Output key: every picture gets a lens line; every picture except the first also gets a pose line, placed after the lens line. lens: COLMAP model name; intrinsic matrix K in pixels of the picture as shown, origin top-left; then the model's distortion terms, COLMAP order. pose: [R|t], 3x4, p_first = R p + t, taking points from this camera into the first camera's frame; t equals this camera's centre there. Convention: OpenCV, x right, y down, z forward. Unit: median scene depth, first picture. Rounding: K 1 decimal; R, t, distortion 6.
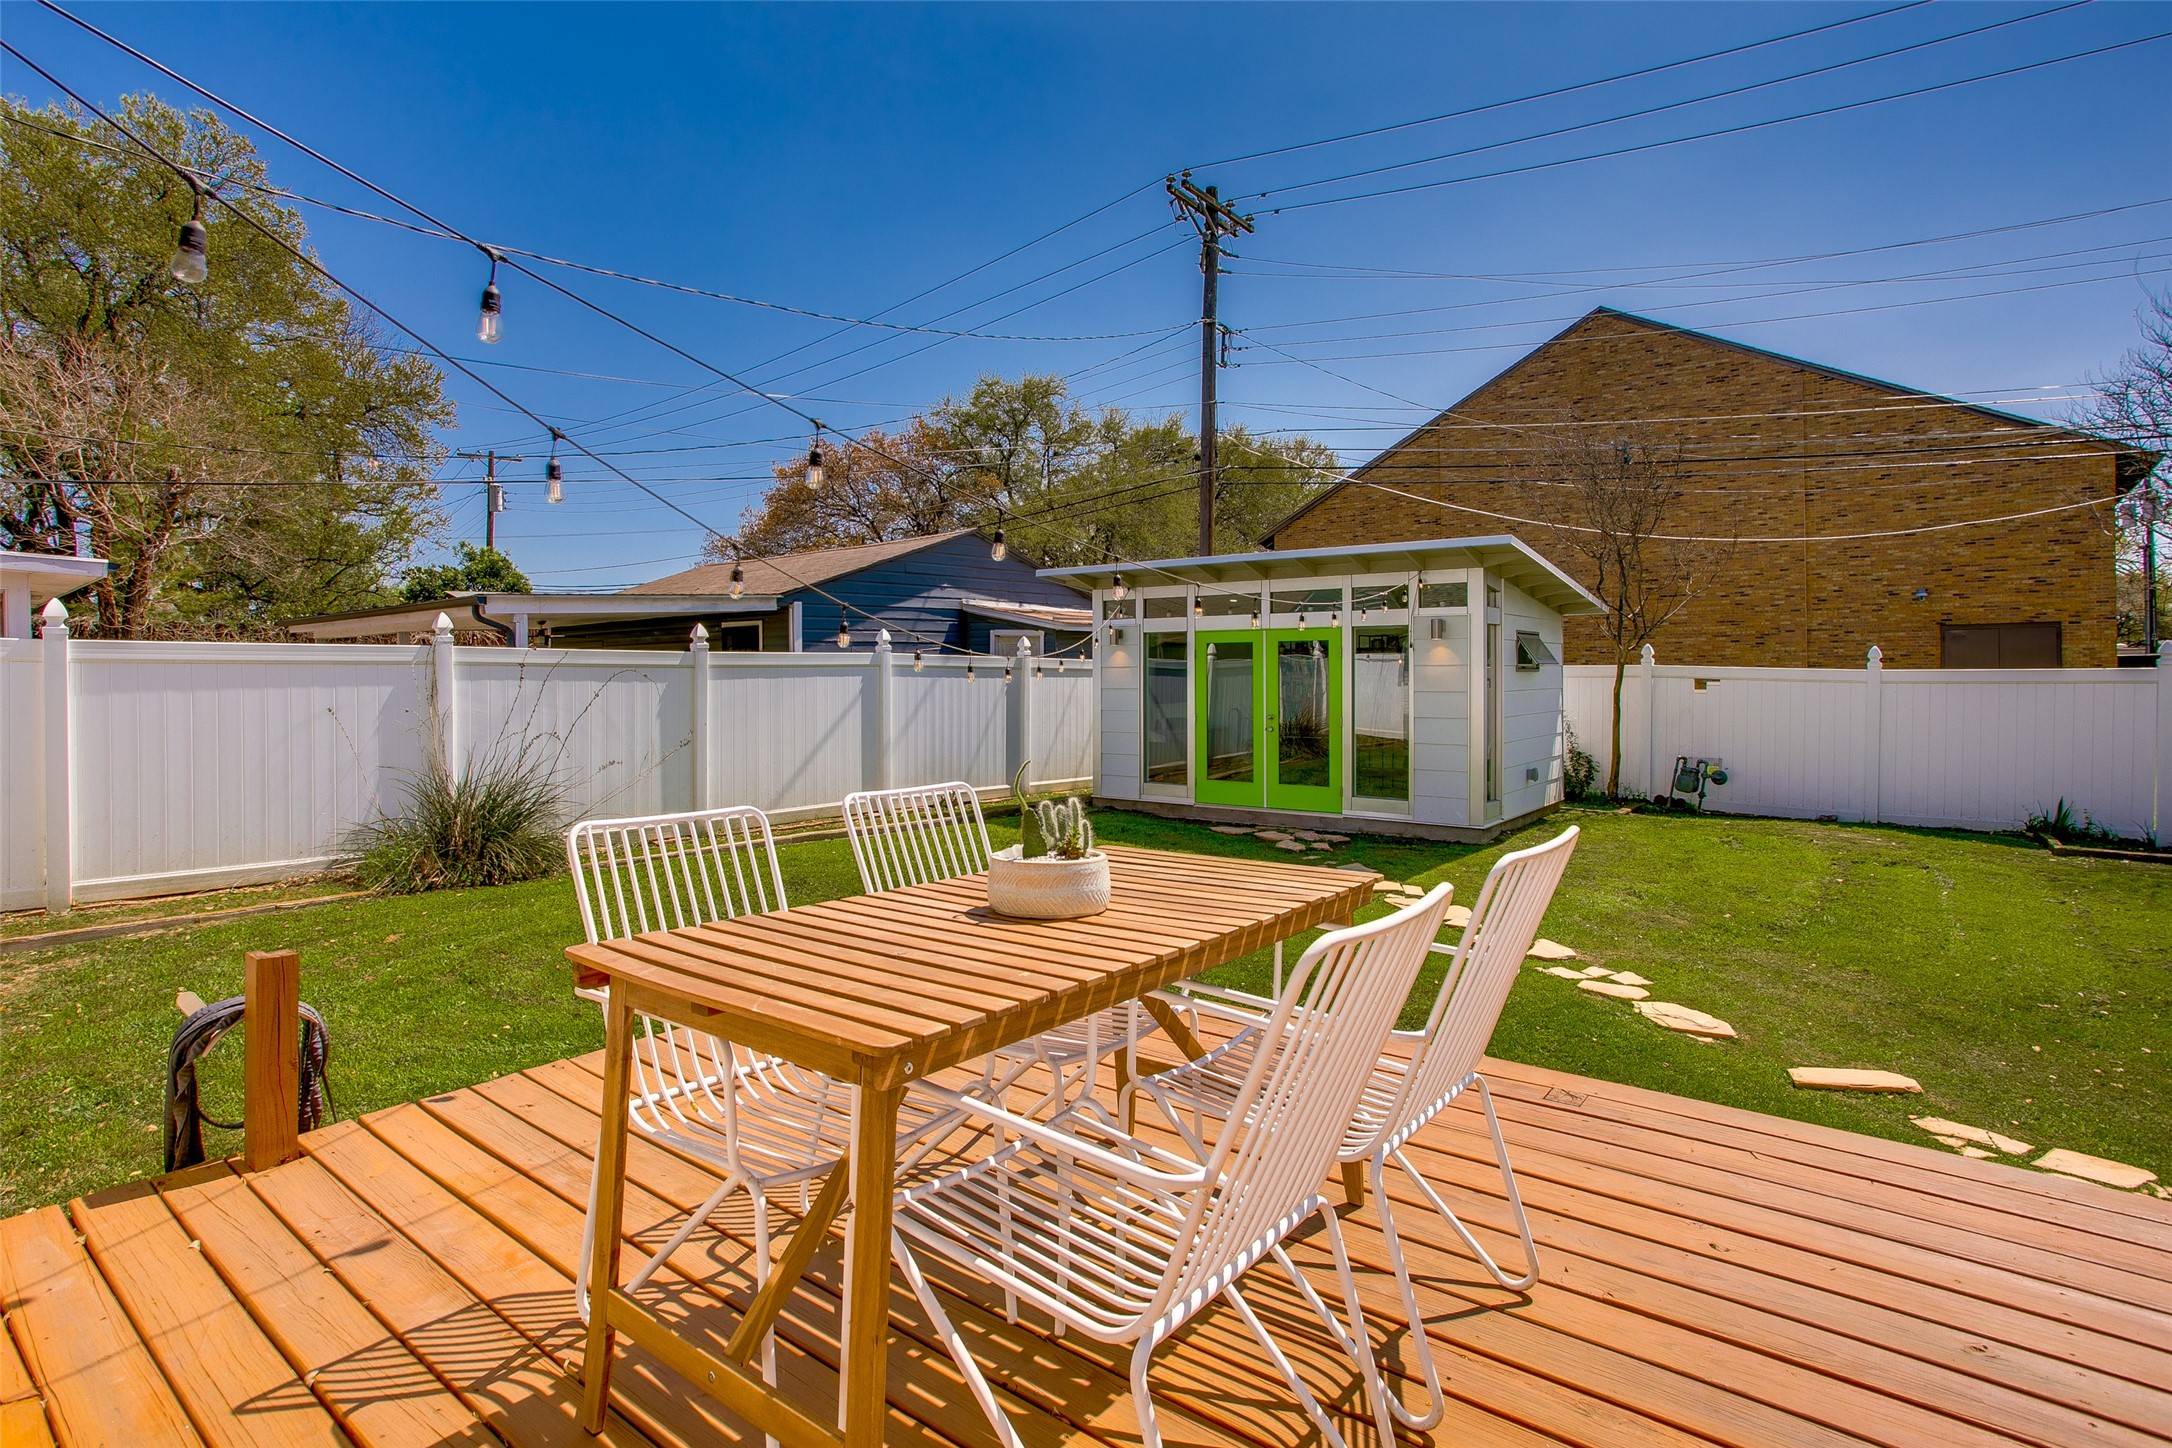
lens RADIAL K [[1111.1, 0, 1041.8], [0, 1111.1, 688.7], [0, 0, 1]] dist [-0.058084, 0.028451]
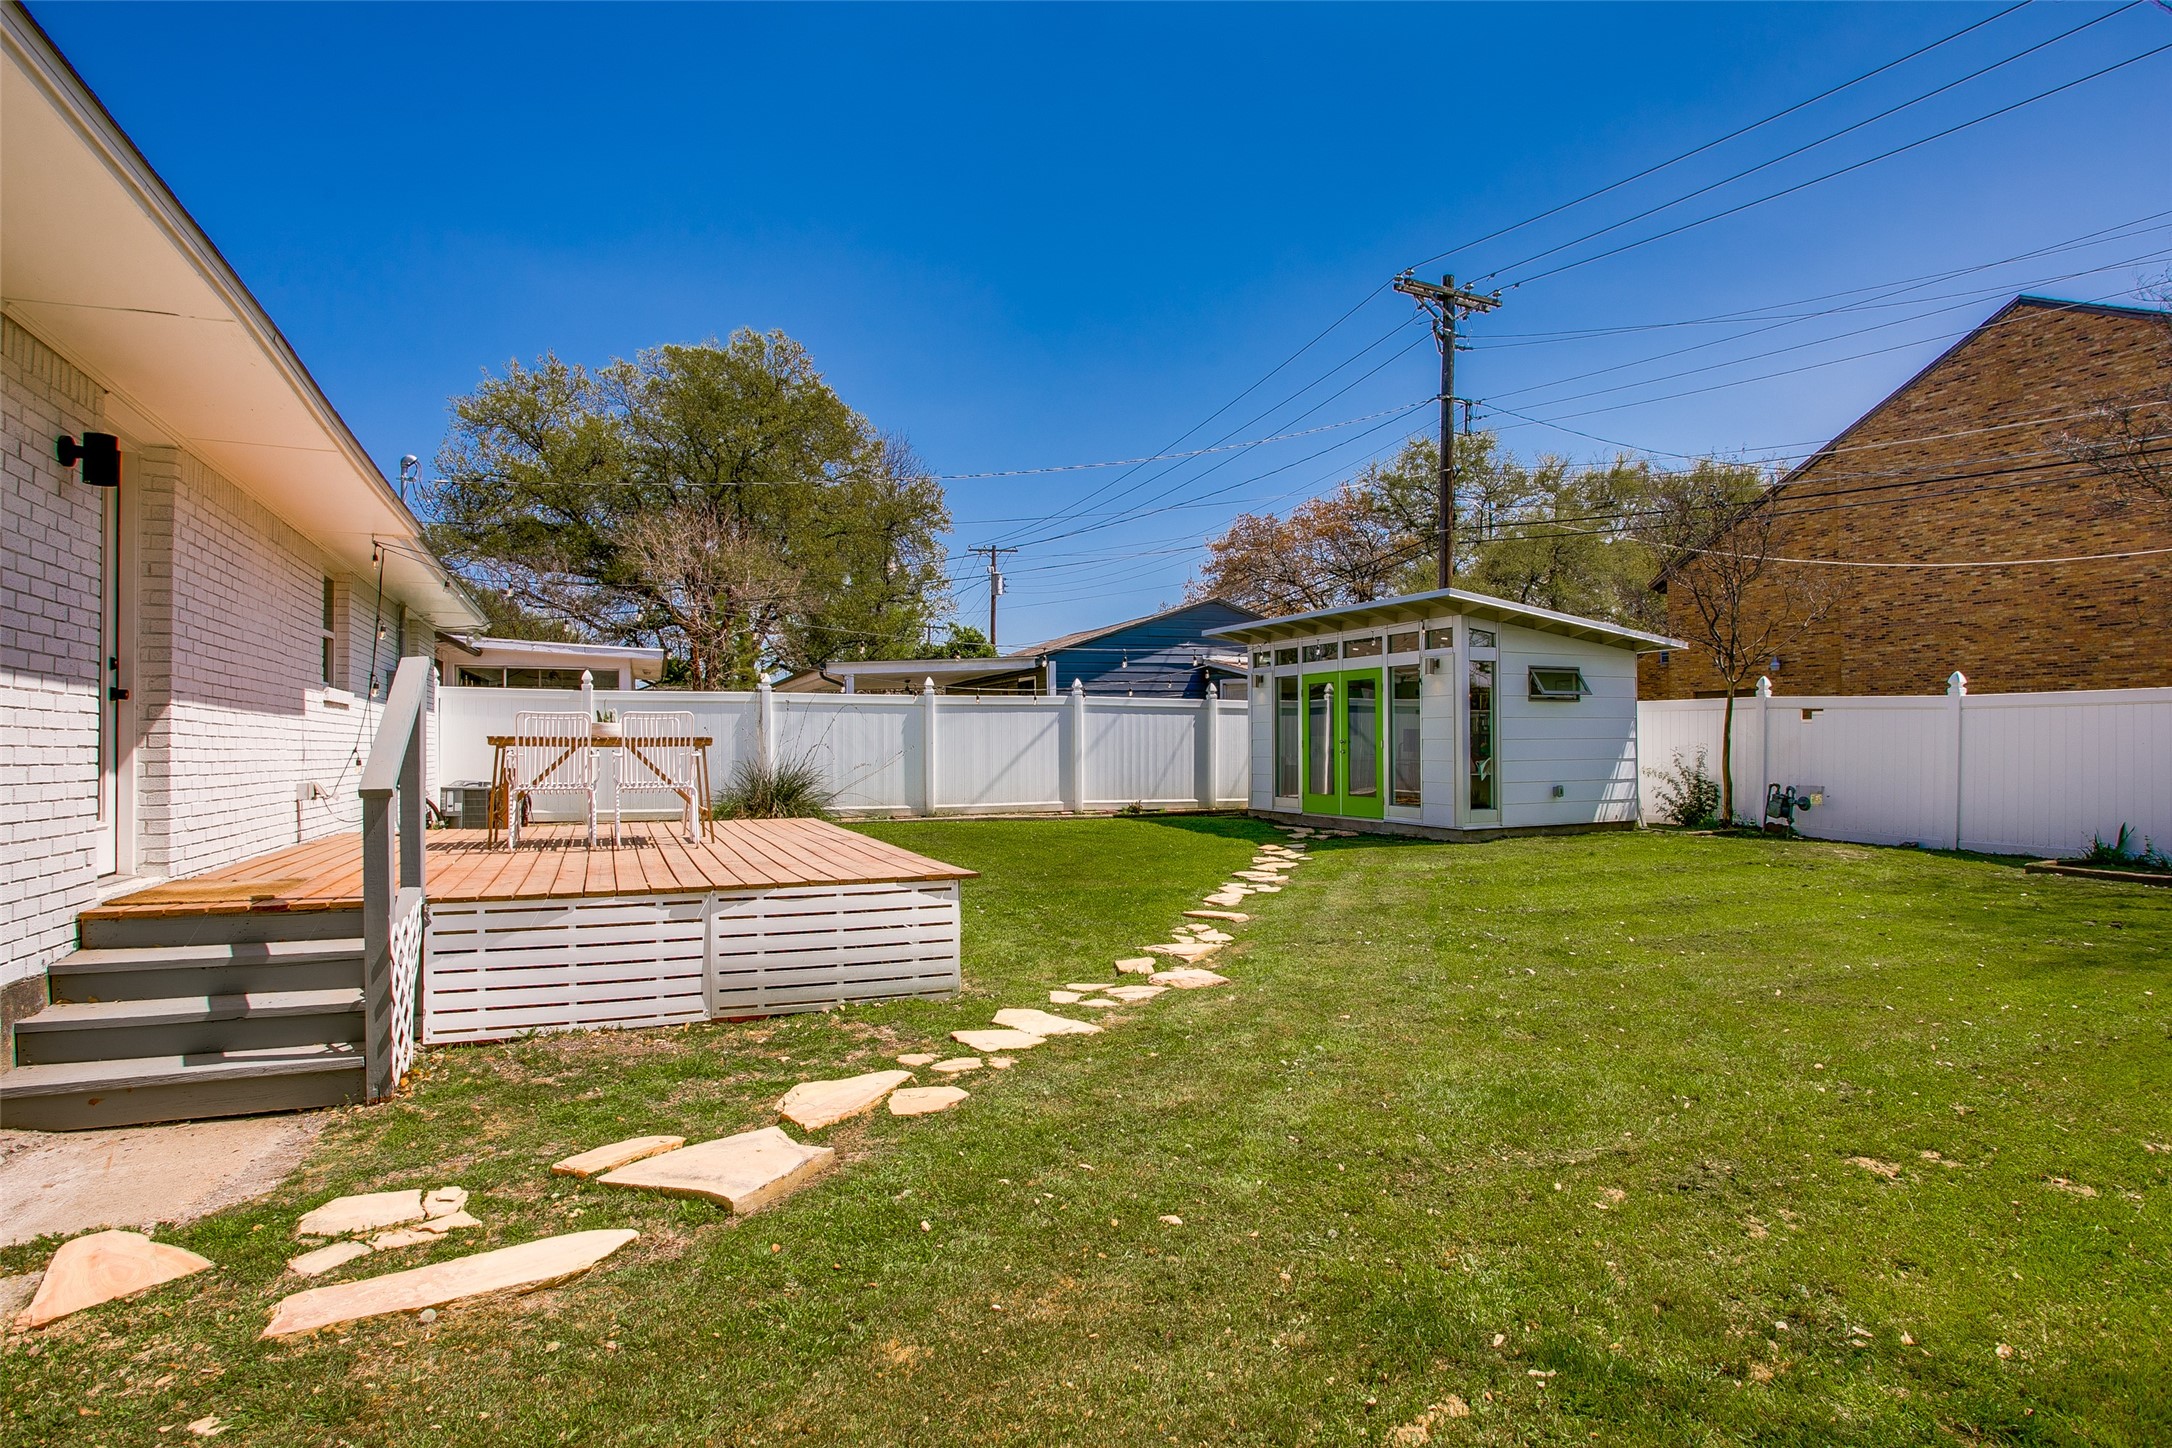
lens RADIAL K [[1177.9, 0, 1083.8], [0, 1177.9, 751.5], [0, 0, 1]] dist [-0.067762, 0.027075]
pose [[0.882792, 0.003738, -0.469750, 0.512293], [-0.006110, 0.999975, -0.003525, 0.039006], [0.469725, 0.005982, 0.882792, -0.269521]]
